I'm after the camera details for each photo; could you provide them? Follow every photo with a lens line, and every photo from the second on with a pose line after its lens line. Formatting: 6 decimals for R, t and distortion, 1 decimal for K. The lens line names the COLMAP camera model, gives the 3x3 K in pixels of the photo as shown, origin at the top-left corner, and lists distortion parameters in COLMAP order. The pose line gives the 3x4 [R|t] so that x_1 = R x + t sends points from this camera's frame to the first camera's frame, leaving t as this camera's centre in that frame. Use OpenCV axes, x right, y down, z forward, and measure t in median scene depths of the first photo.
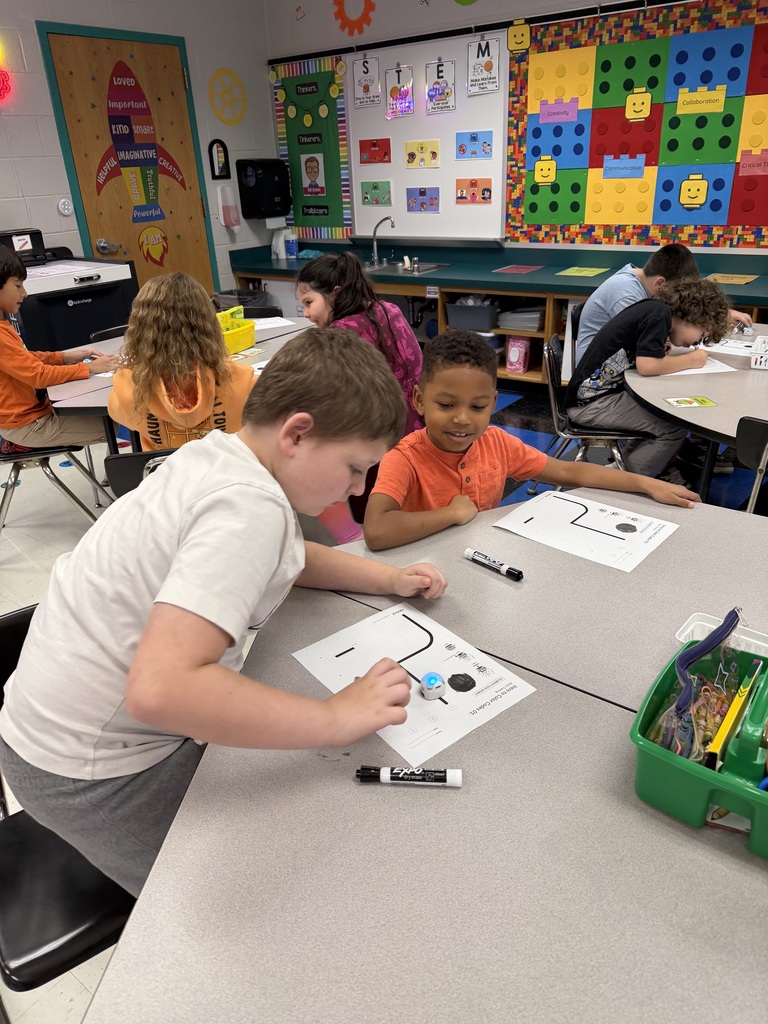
lens RADIAL K [[739.8, 0, 371.4], [0, 739.8, 512.1], [0, 0, 1]] dist [0.006499, -0.014484]
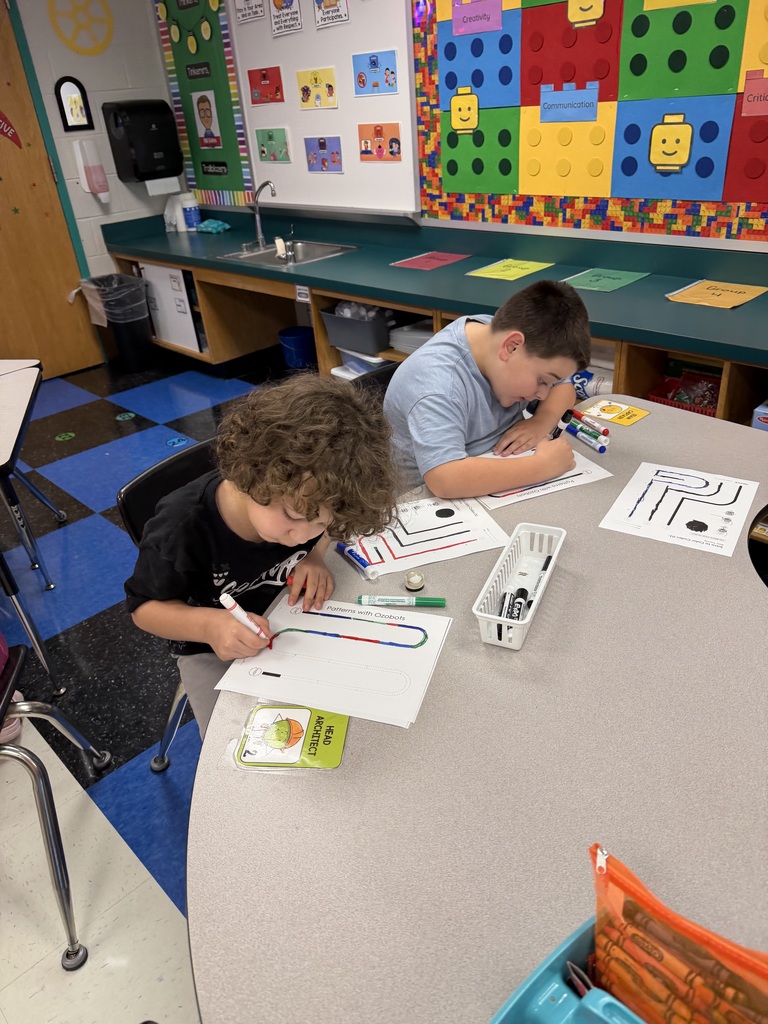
lens RADIAL K [[739.8, 0, 367.5], [0, 739.8, 517.5], [0, 0, 1]] dist [0.006499, -0.014484]
pose [[0.988459, 0.050340, -0.142881, 0.247168], [-0.038034, 0.995430, 0.087591, -0.145911], [0.146638, -0.081146, 0.985856, 0.289676]]
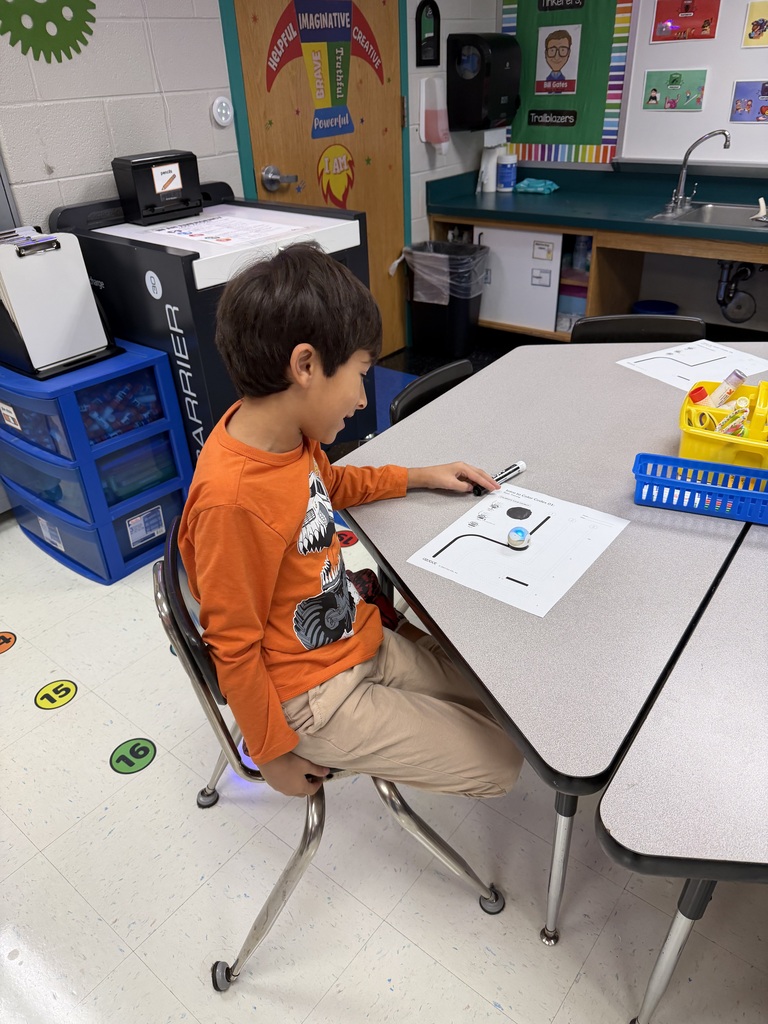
lens RADIAL K [[739.8, 0, 368.7], [0, 739.8, 520.9], [0, 0, 1]] dist [0.006499, -0.014484]
pose [[0.999446, 0.018627, -0.027589, -0.256554], [-0.015346, 0.993281, 0.114707, -0.147095], [0.029540, -0.114220, 0.993016, 0.355280]]
